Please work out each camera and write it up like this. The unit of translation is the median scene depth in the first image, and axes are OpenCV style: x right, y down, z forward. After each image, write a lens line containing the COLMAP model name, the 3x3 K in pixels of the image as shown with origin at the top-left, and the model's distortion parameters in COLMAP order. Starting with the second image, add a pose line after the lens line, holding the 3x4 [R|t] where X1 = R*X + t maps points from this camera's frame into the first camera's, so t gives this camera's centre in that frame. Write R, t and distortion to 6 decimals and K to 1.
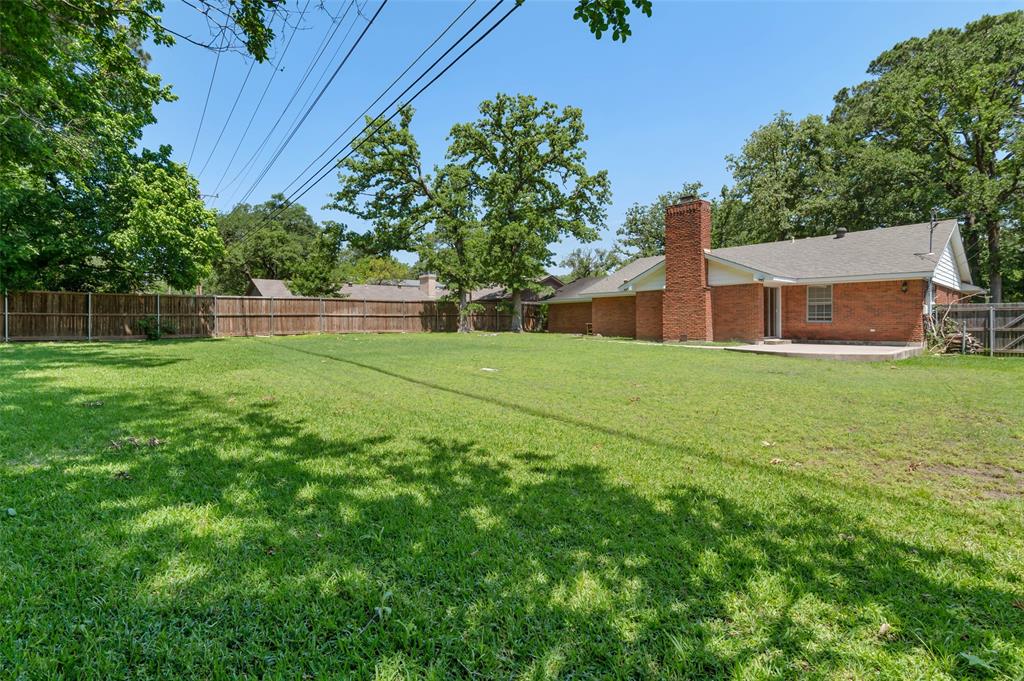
lens RADIAL K [[472.2, 0, 510.2], [0, 472.2, 333.2], [0, 0, 1]] dist [-0.006524, 0.001416]
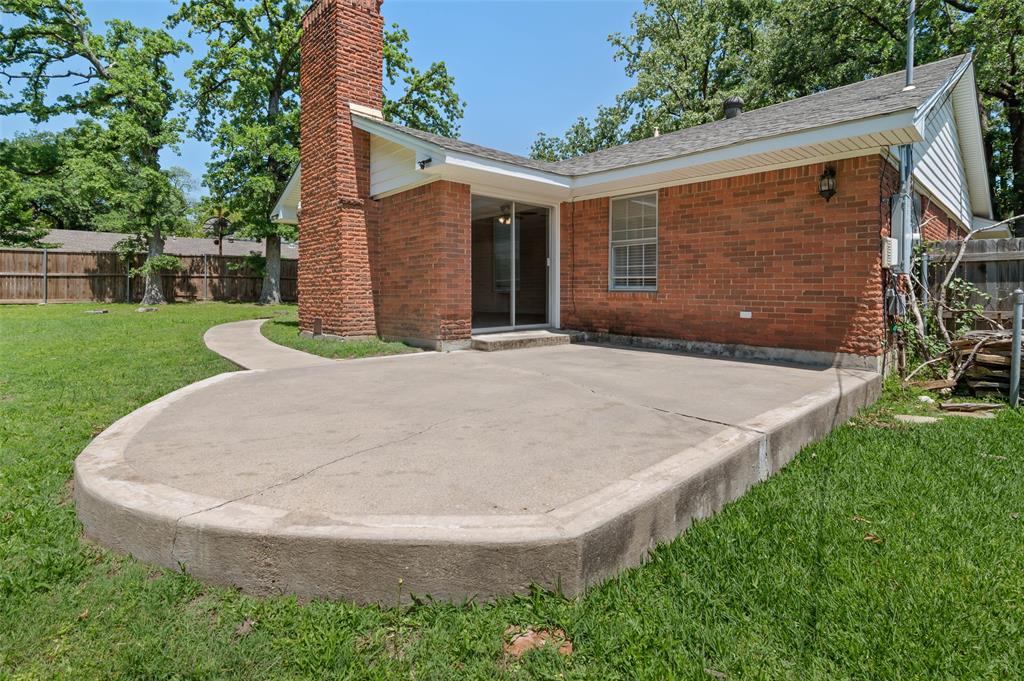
lens RADIAL K [[472.2, 0, 522.8], [0, 472.2, 297.4], [0, 0, 1]] dist [-0.006524, 0.001416]
pose [[0.999514, 0.007443, 0.030275, 0.554084], [-0.007235, 0.999949, -0.006980, -0.014264], [-0.030326, 0.006757, 0.999517, 0.611663]]
